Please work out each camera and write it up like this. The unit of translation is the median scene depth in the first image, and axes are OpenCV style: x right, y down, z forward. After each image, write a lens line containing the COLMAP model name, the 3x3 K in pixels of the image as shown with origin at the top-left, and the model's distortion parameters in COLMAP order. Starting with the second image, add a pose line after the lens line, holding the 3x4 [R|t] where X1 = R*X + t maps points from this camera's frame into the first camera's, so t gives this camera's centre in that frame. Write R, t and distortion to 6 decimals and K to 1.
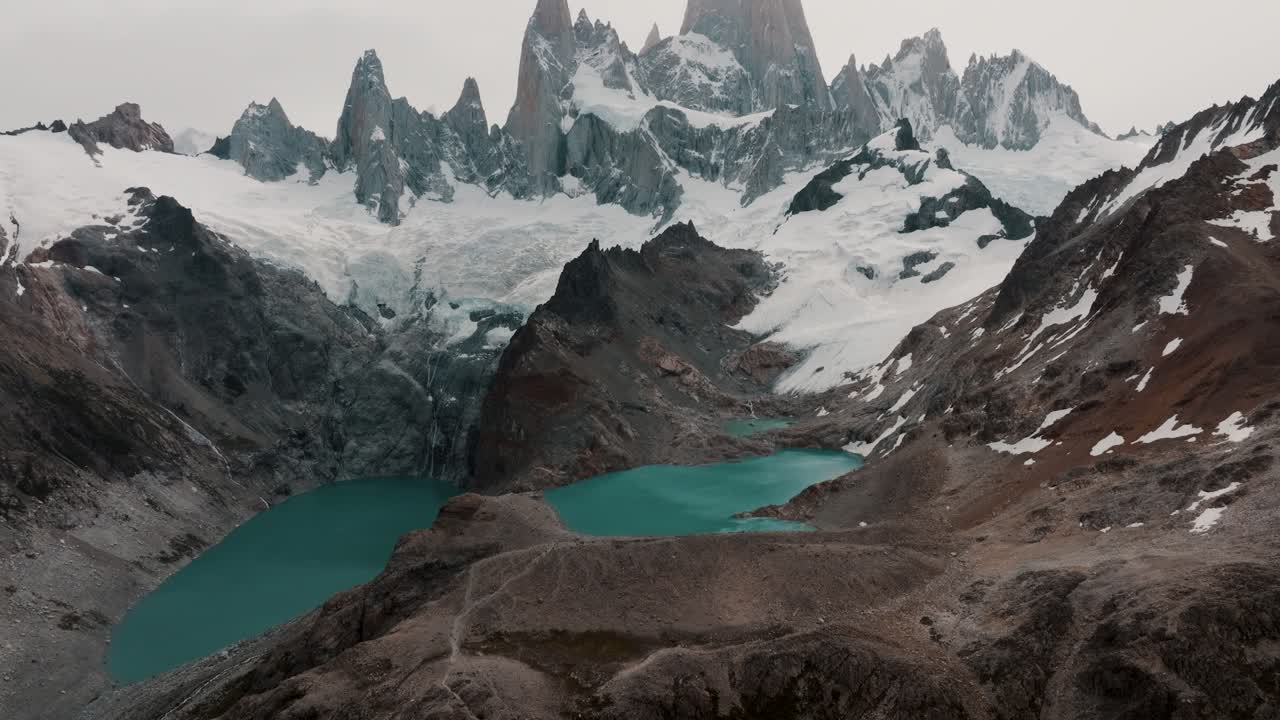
lens RADIAL K [[908.1, 0, 639.8], [0, 908.1, 387.0], [0, 0, 1]] dist [0.001710, 0.013238]
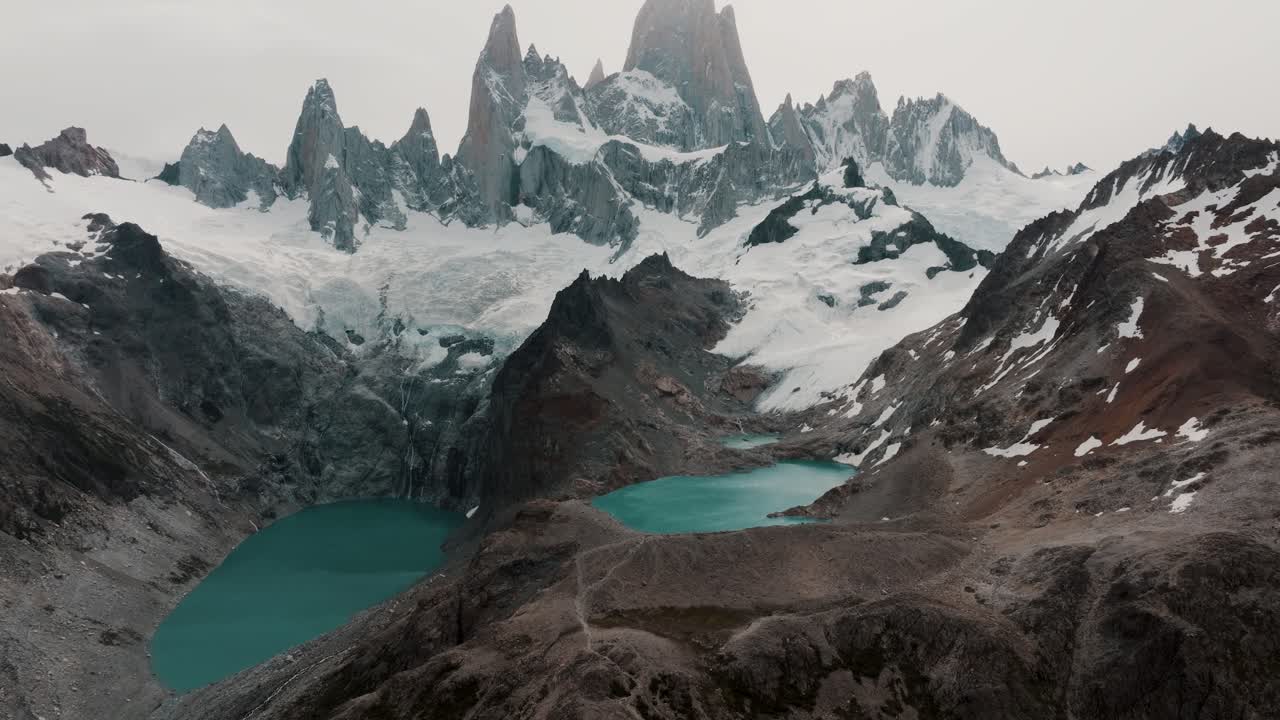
lens RADIAL K [[918.5, 0, 633.7], [0, 918.5, 390.7], [0, 0, 1]] dist [0.000253, 0.015675]
pose [[0.995659, -0.007656, 0.092763, -0.086033], [0.009973, 0.999649, -0.024534, 0.005878], [-0.092543, 0.025353, 0.995386, -0.067212]]
